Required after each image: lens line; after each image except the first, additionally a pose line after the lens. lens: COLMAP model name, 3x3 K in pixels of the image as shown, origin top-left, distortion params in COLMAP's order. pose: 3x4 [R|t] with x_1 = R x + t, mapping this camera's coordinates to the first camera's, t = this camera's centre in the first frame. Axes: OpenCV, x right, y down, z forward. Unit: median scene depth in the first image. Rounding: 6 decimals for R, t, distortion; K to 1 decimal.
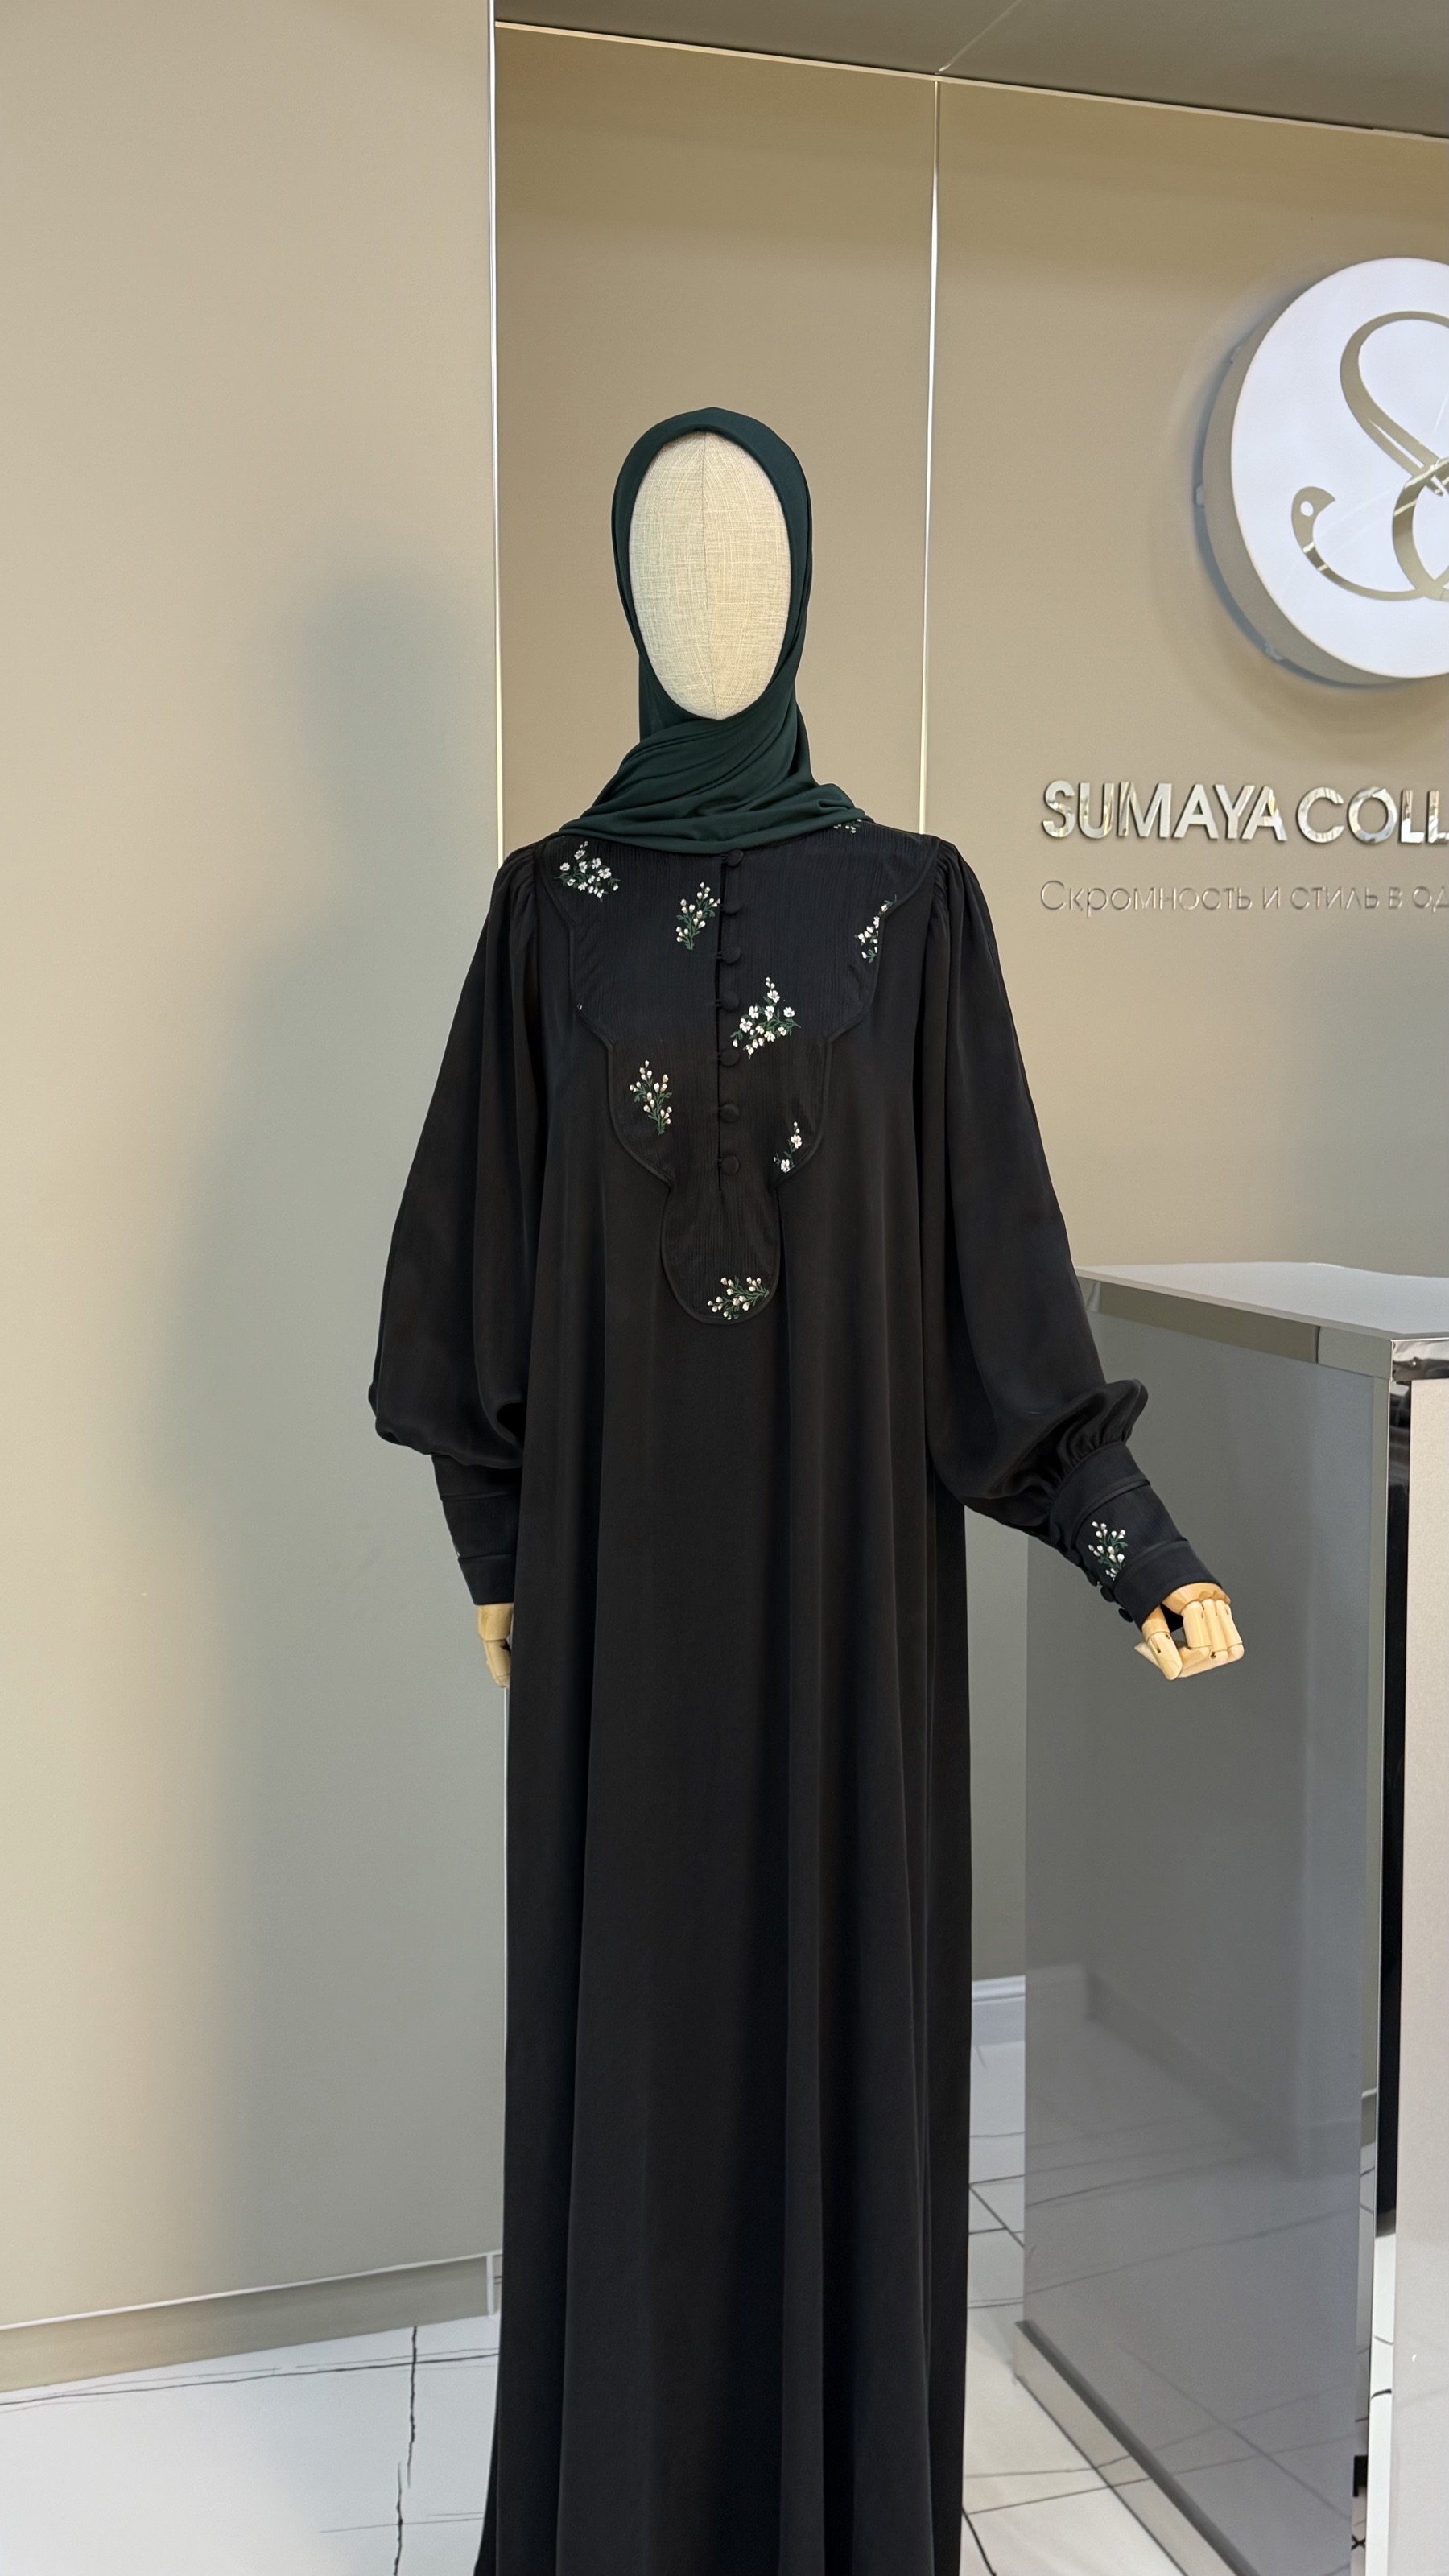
lens RADIAL K [[2547.0, 0, 736.6], [0, 2547.0, 1277.4], [0, 0, 1]] dist [0.076989, 0.000000]
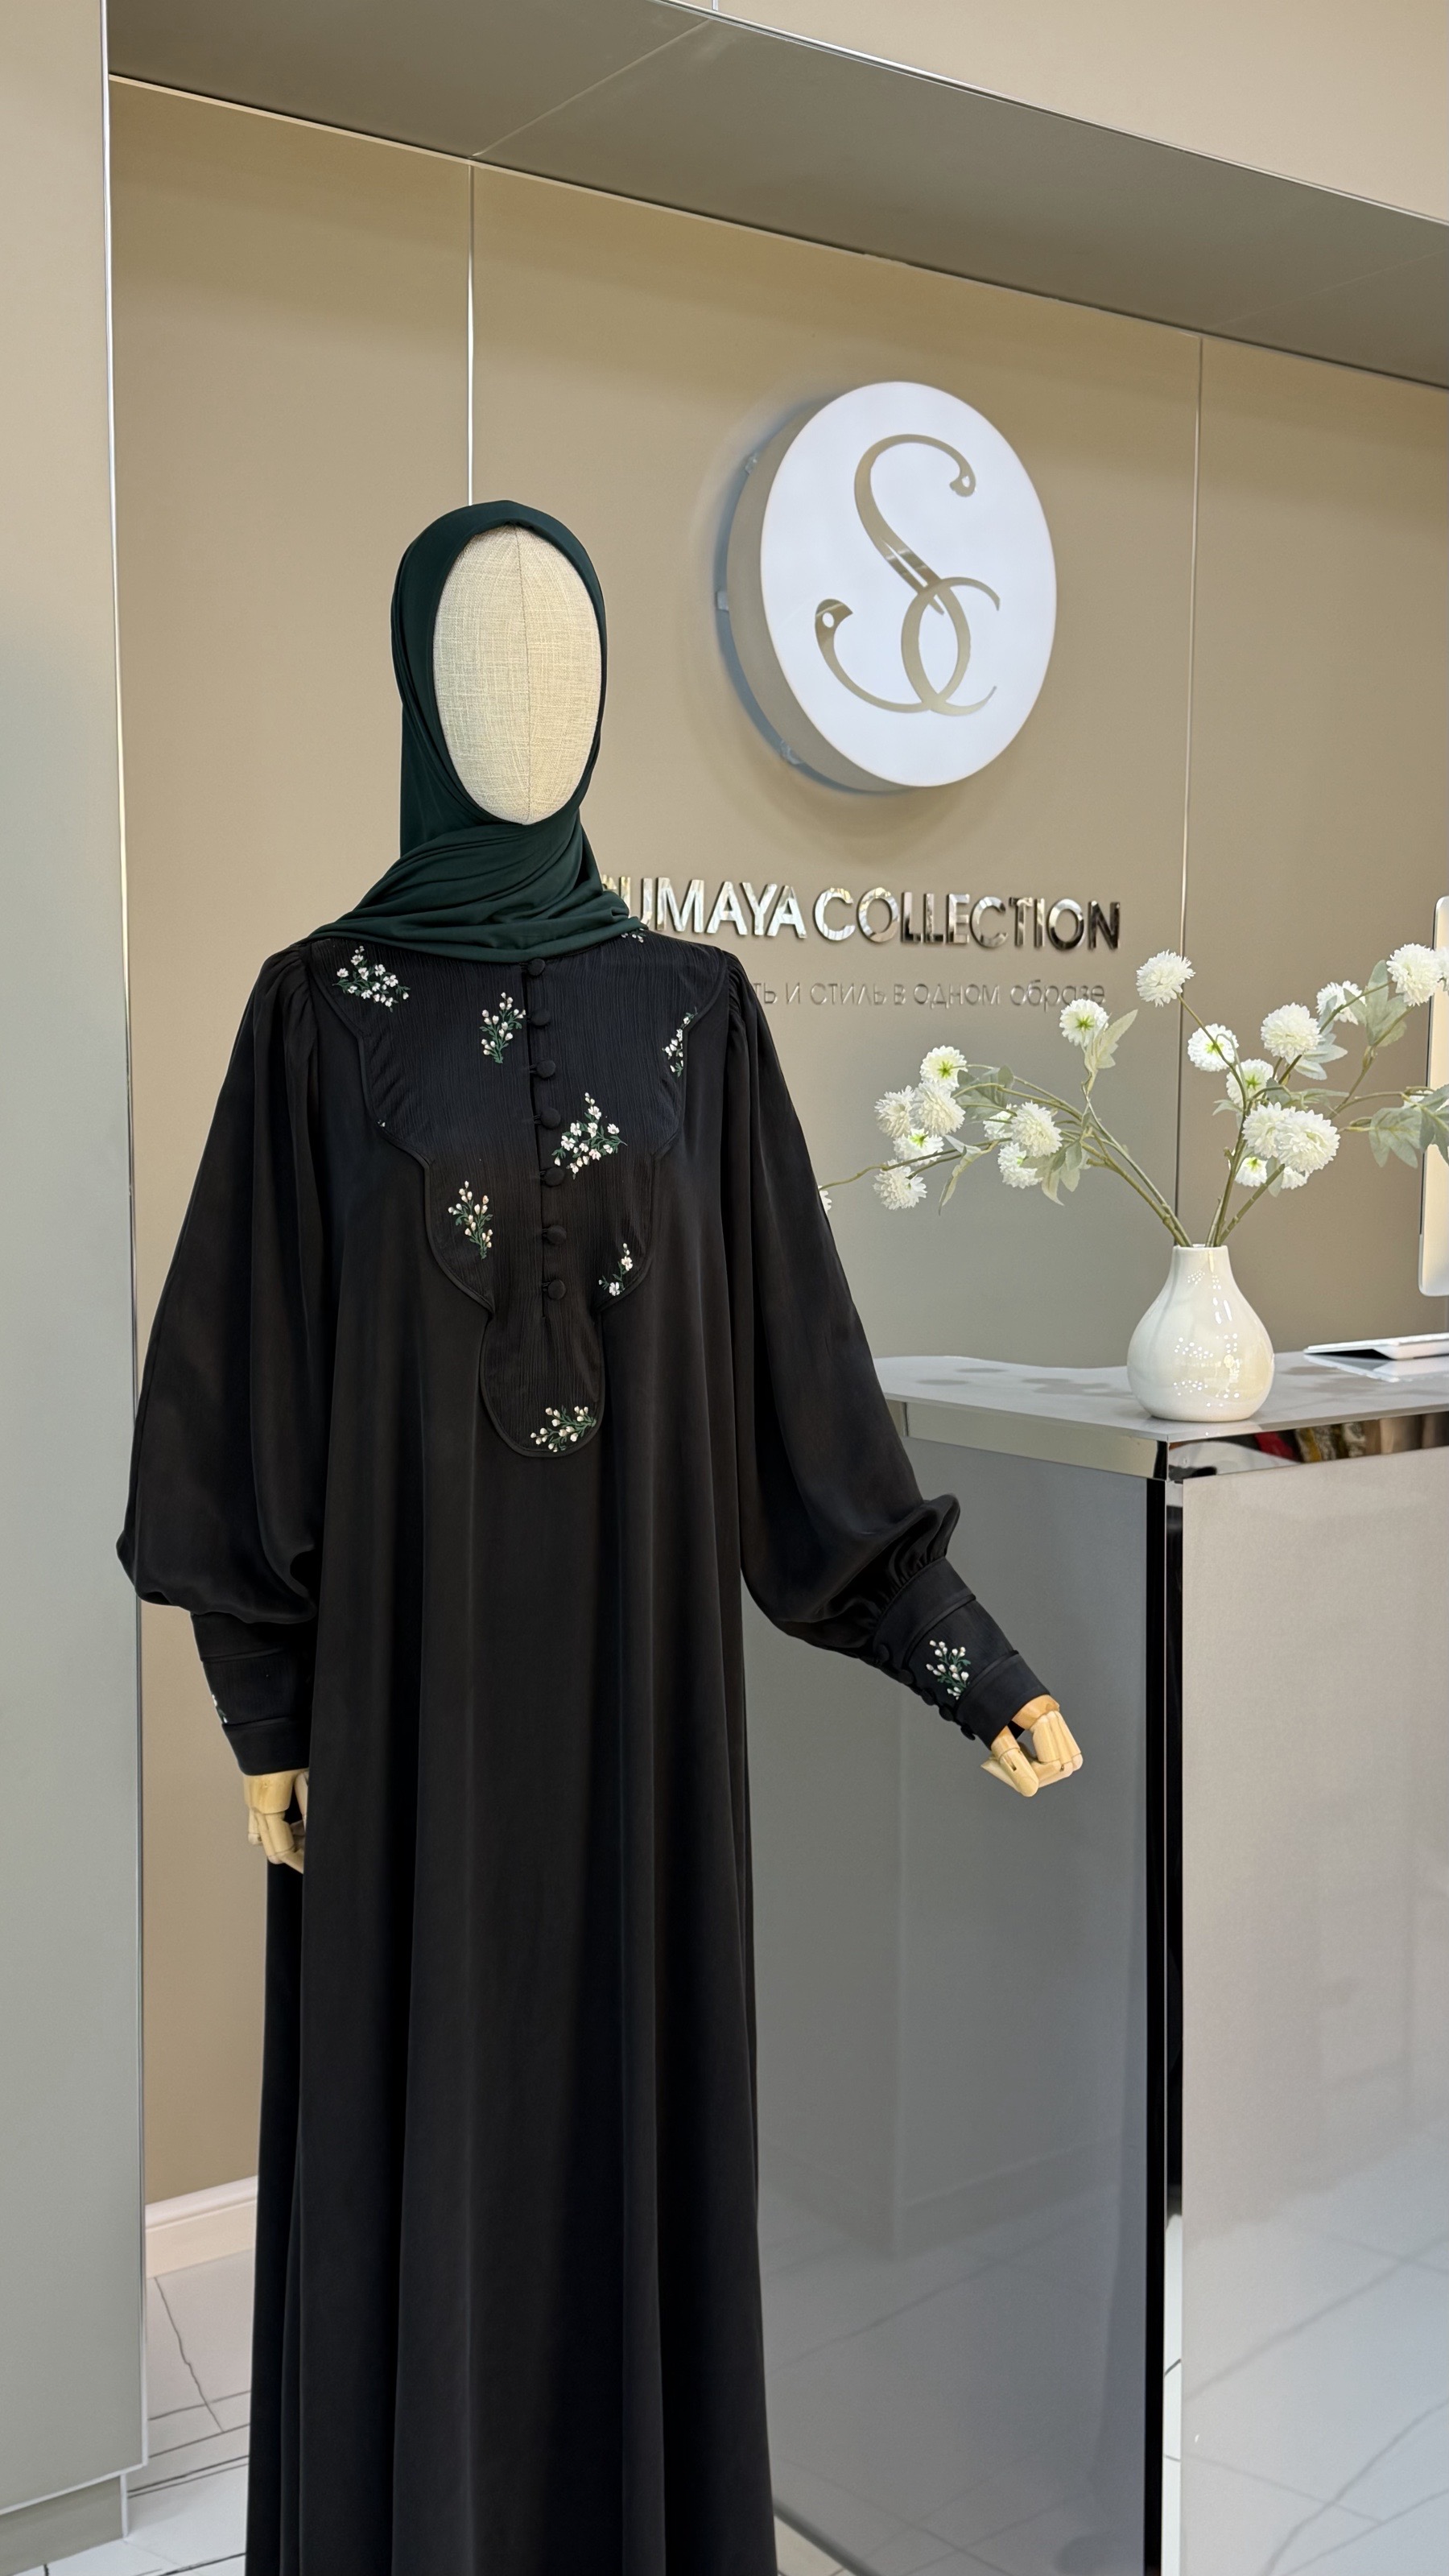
lens RADIAL K [[2547.0, 0, 734.0], [0, 2547.0, 1274.7], [0, 0, 1]] dist [0.076989, 0.000000]
pose [[0.955004, -0.023582, 0.295653, -0.213704], [0.031466, 0.999264, -0.021937, -0.025897], [-0.294919, 0.030253, 0.955043, 0.068528]]
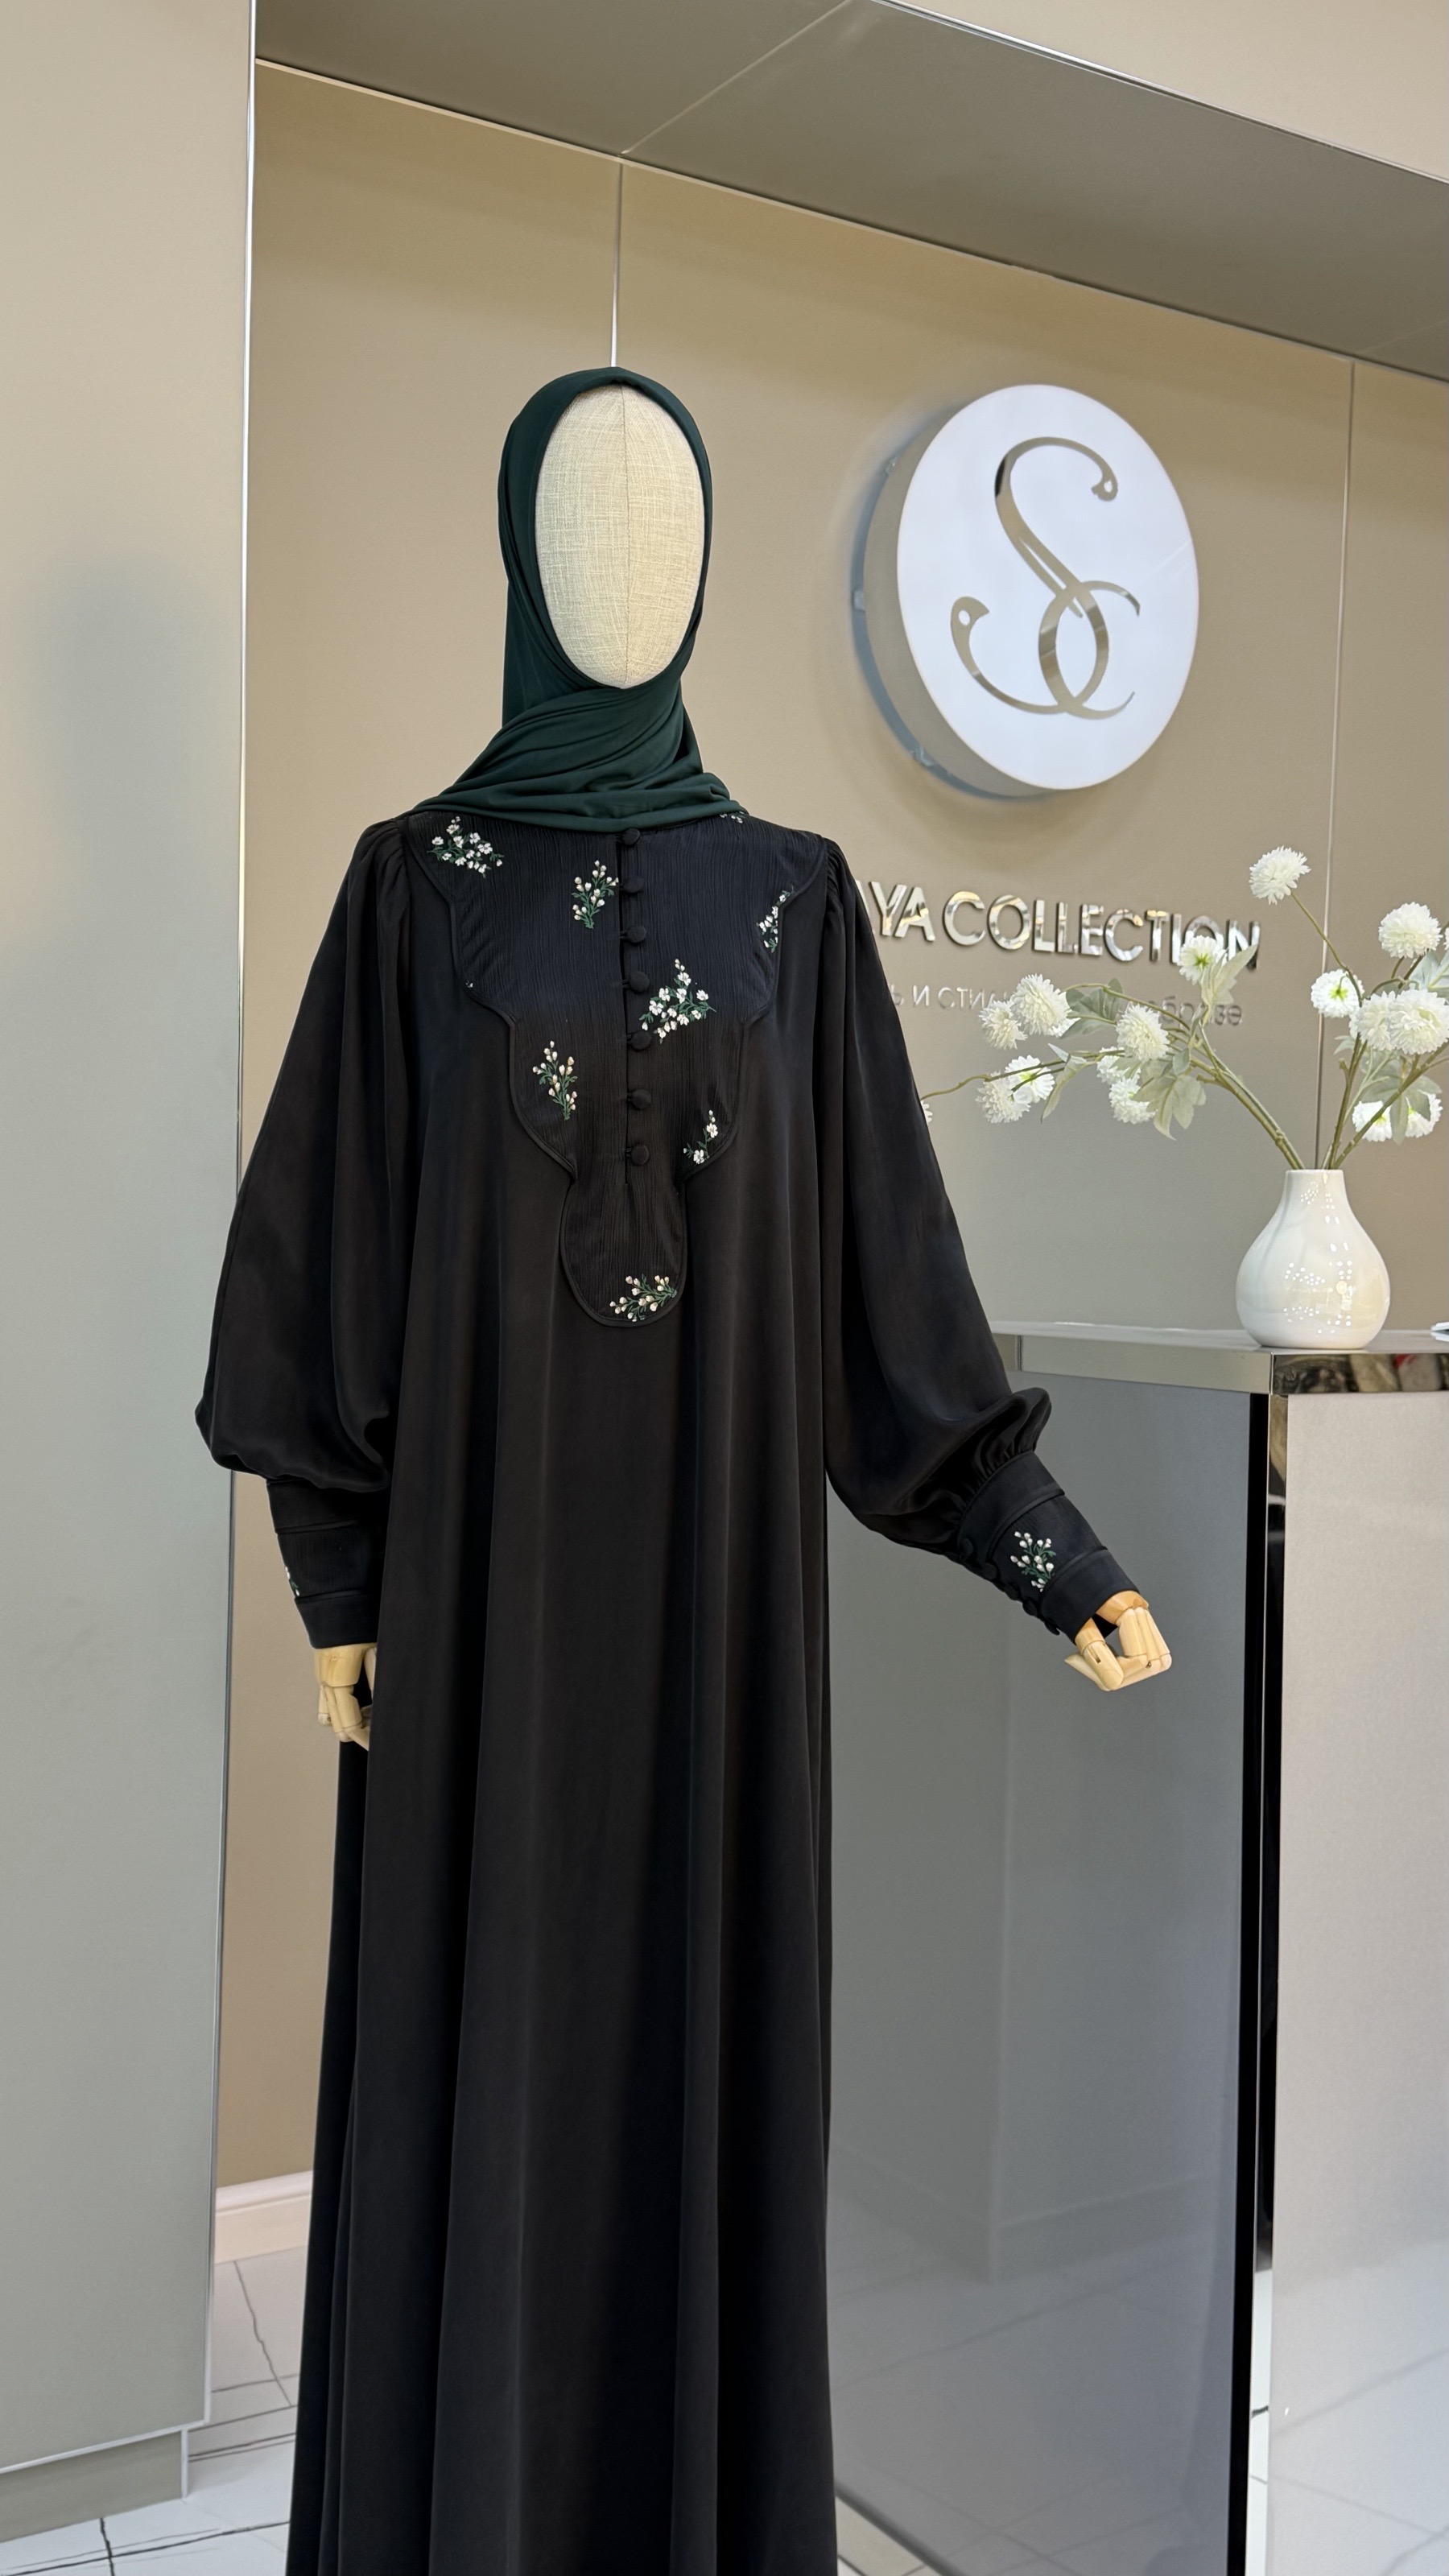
lens RADIAL K [[2547.0, 0, 716.8], [0, 2547.0, 1303.9], [0, 0, 1]] dist [0.076989, 0.000000]
pose [[0.972553, 0.013391, 0.232296, -0.185967], [0.001581, 0.997939, -0.064149, 0.068523], [-0.232676, 0.062756, 0.970527, 0.084710]]
